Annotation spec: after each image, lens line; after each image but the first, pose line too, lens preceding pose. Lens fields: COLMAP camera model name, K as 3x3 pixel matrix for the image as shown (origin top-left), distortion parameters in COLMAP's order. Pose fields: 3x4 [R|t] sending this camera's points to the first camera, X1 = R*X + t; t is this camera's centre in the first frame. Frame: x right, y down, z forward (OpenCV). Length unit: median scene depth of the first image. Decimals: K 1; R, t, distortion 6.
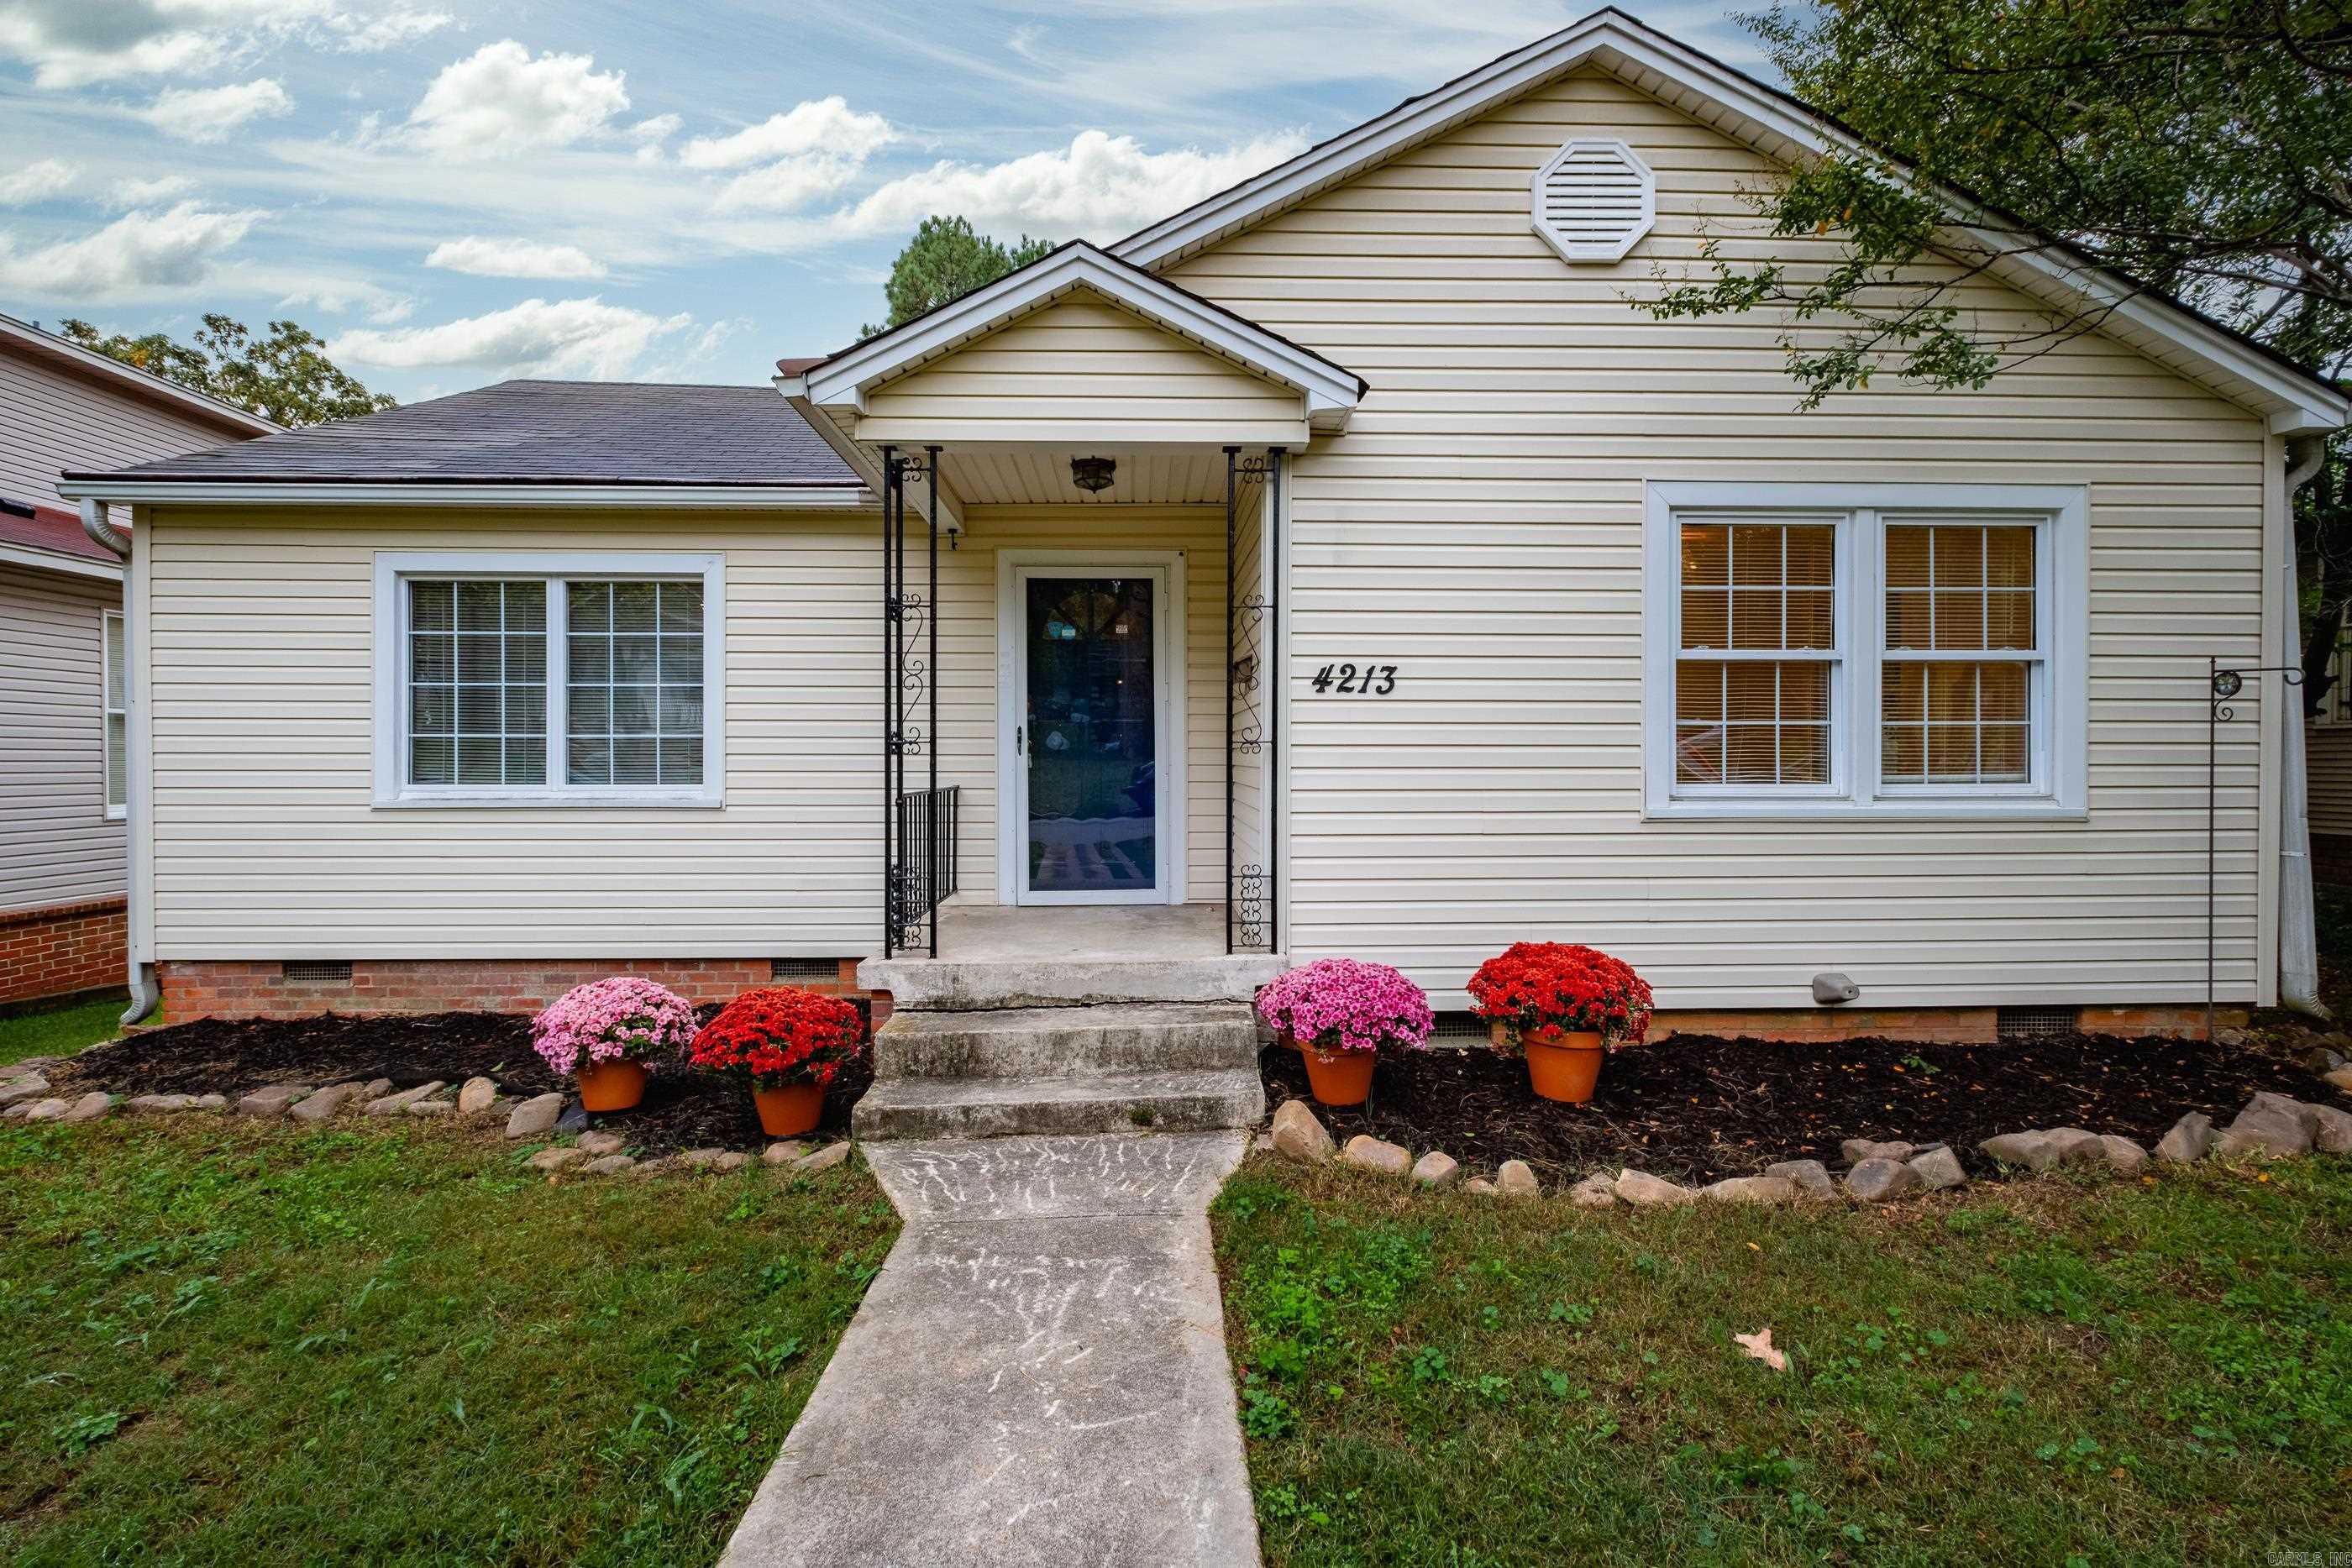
lens RADIAL K [[1048.0, 0, 1181.9], [0, 1048.0, 776.7], [0, 0, 1]] dist [0.002320, -0.005695]
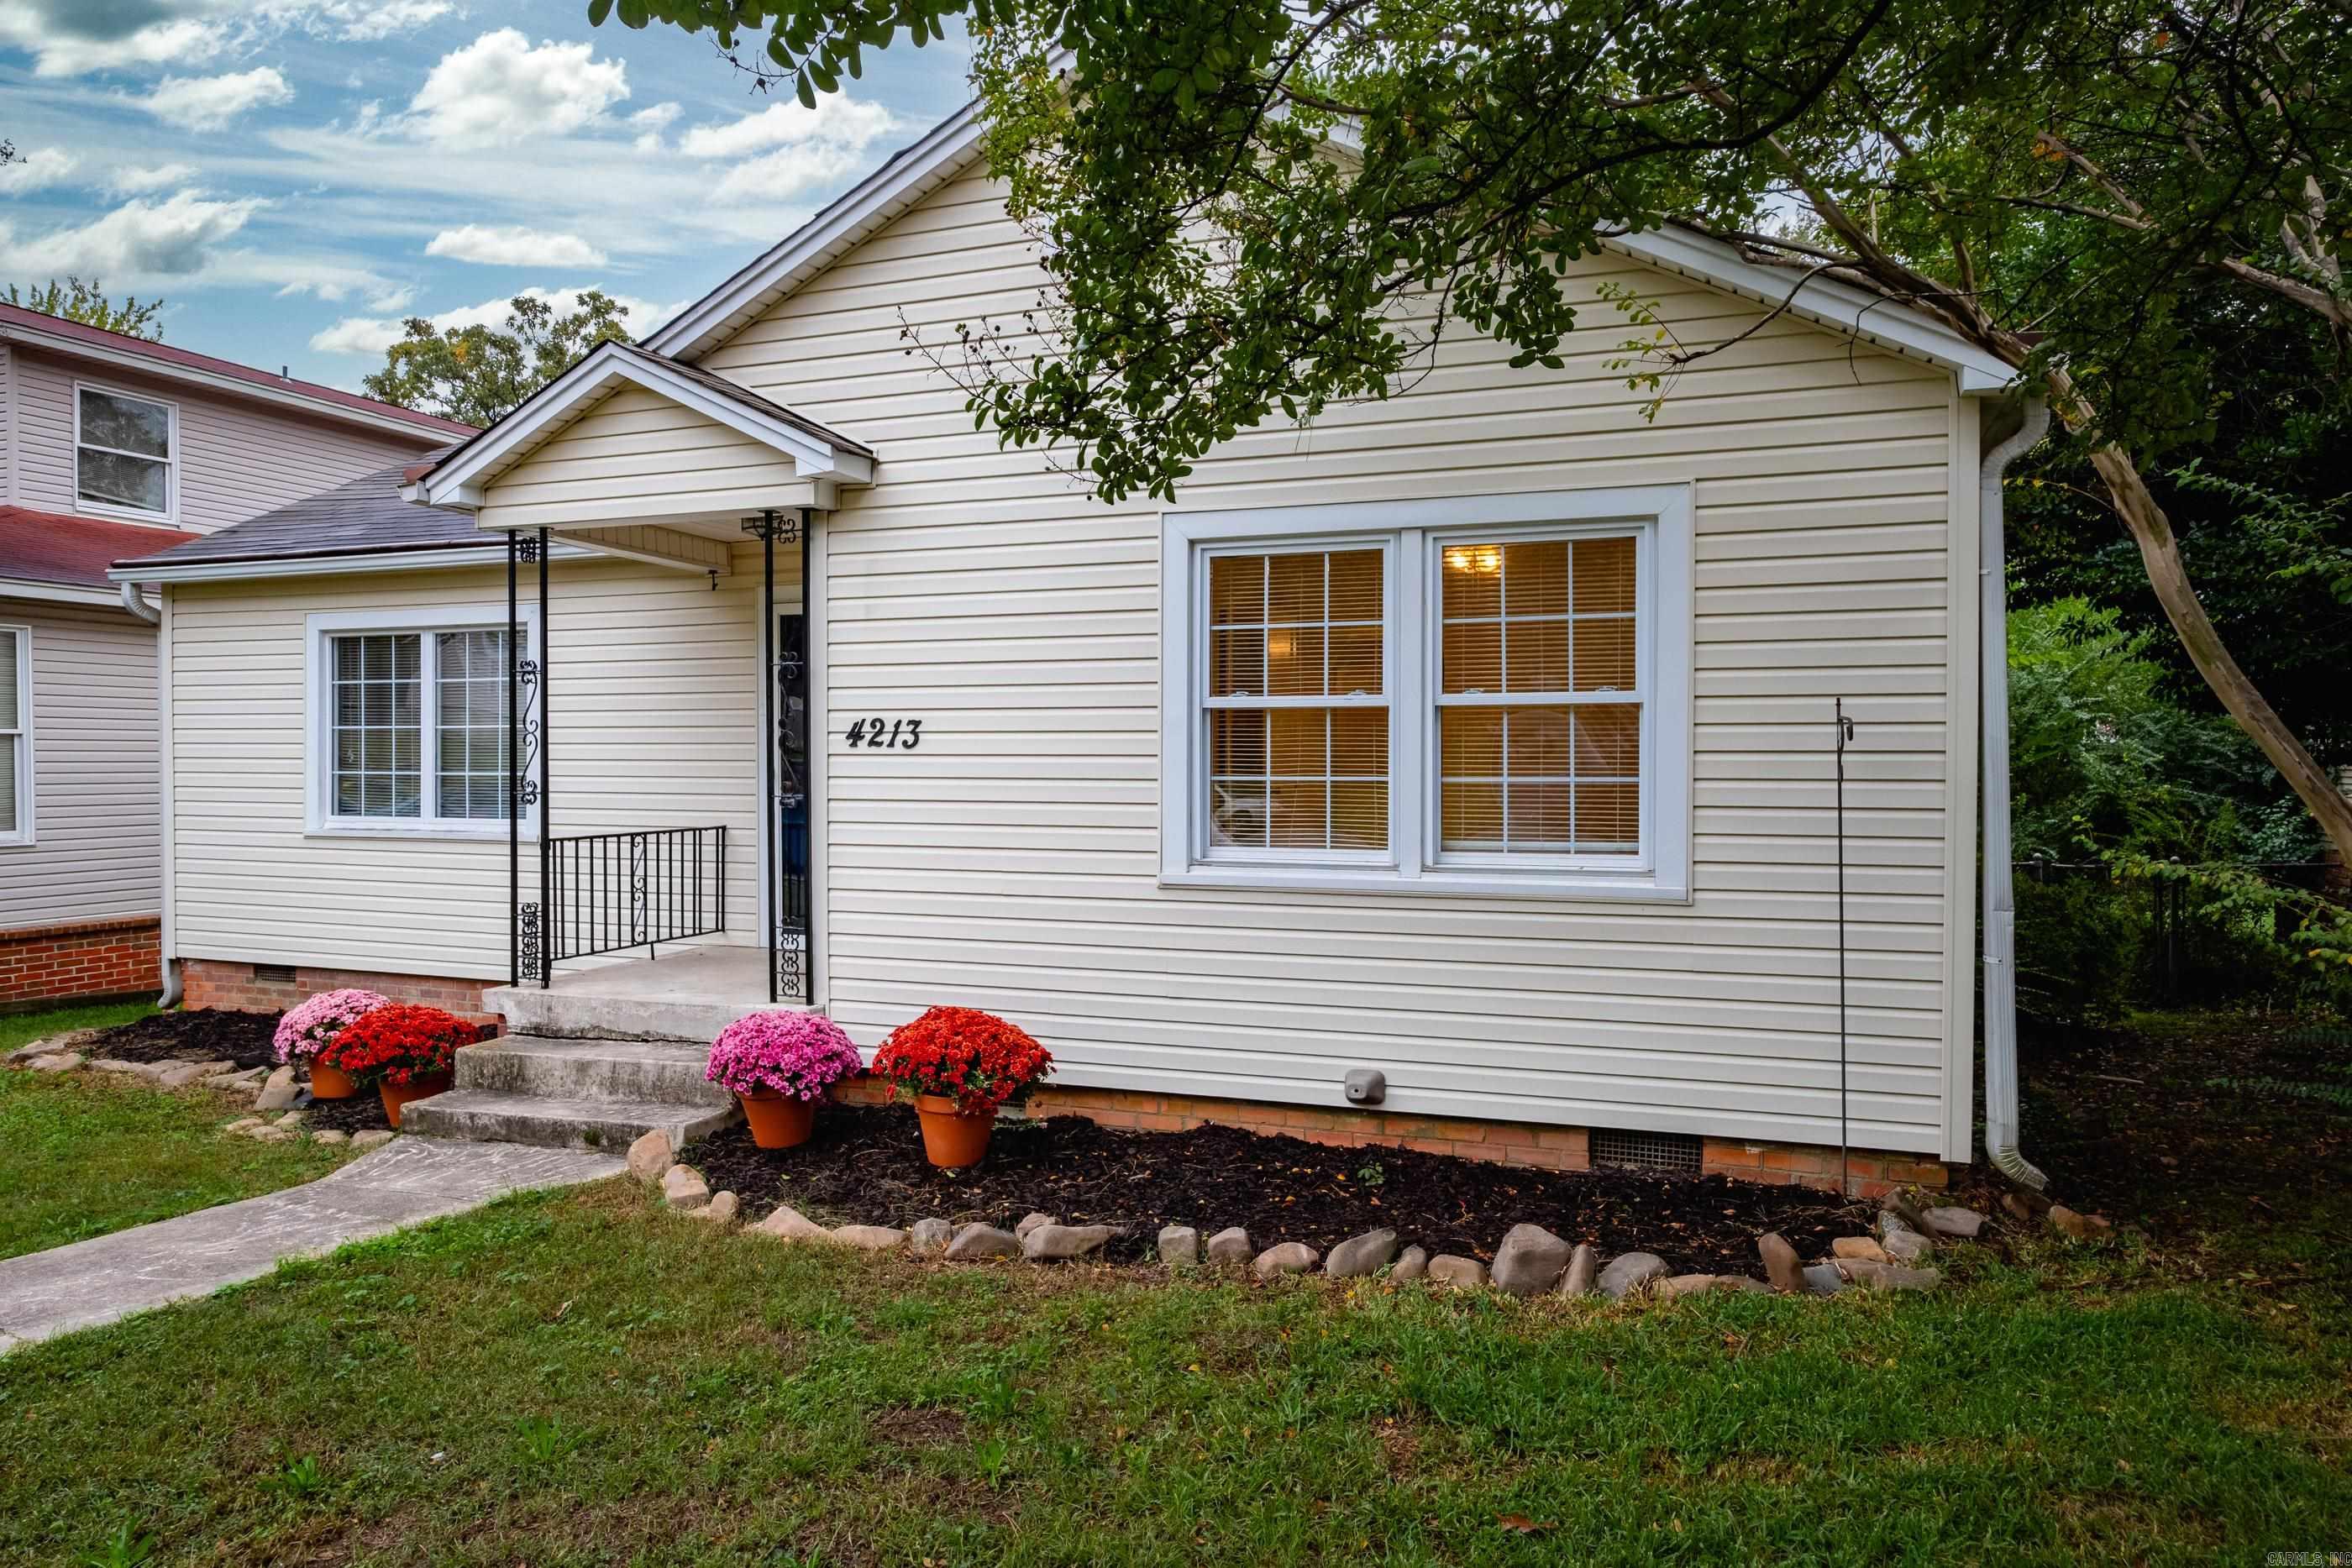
lens RADIAL K [[1467.8, 0, 1176.0], [0, 1467.8, 784.0], [0, 0, 1]] dist [-0.016132, -0.001344]
pose [[0.929208, 0.007700, -0.369477, 0.914313], [-0.005932, 0.999965, 0.005923, -0.054052], [0.369509, -0.003312, 0.929221, -0.180811]]
